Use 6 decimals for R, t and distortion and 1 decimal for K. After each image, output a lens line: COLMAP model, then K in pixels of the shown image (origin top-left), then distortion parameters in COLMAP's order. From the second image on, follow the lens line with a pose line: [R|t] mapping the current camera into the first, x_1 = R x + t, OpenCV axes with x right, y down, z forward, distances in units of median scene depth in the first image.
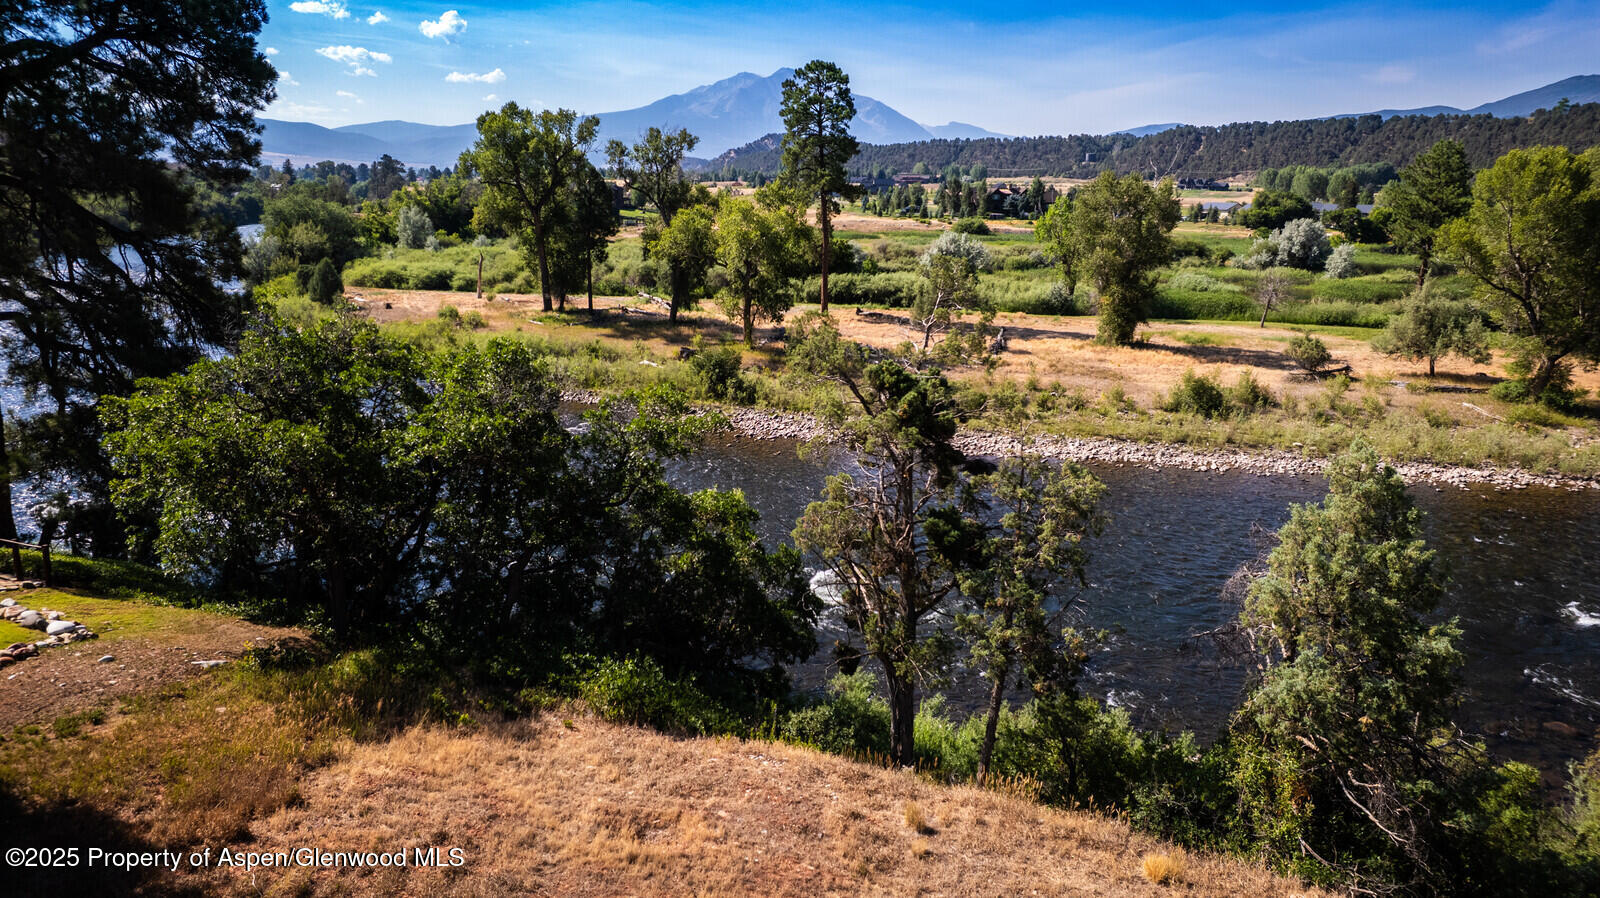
lens RADIAL K [[1021.5, 0, 800.0], [0, 1021.5, 449.0], [0, 0, 1]] dist [-0.041161, 0.000721]
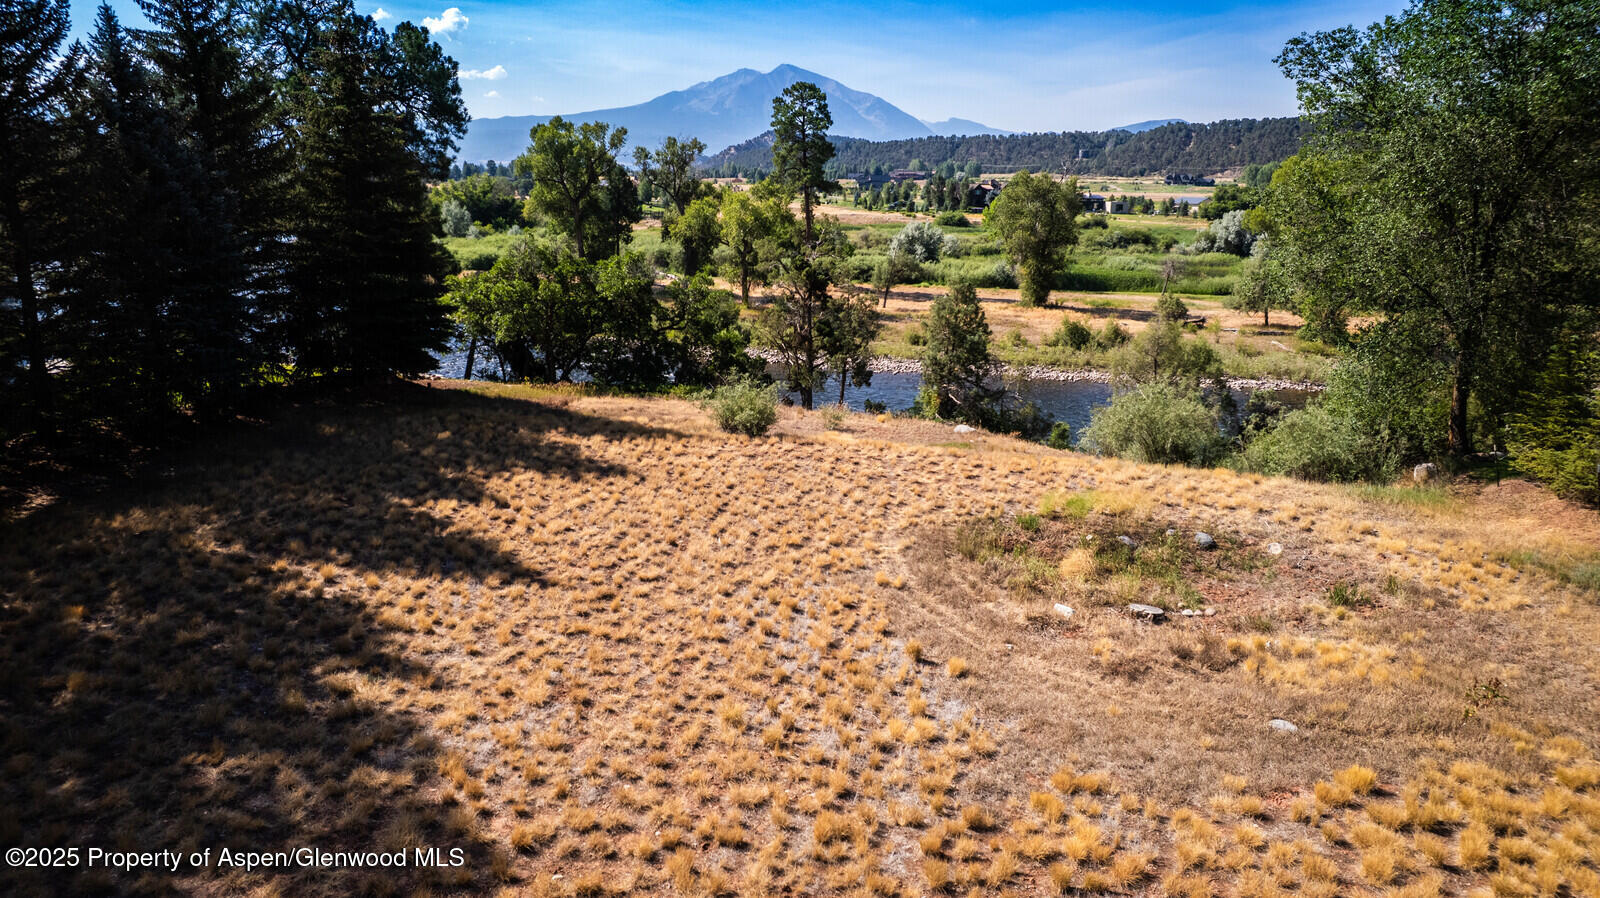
lens RADIAL K [[1021.5, 0, 800.0], [0, 1021.5, 449.0], [0, 0, 1]] dist [-0.041161, 0.000721]
pose [[0.999999, -0.001139, -0.000524, 0.015220], [0.001141, 0.999993, 0.003542, 0.060545], [0.000520, -0.003542, 0.999994, -0.236119]]
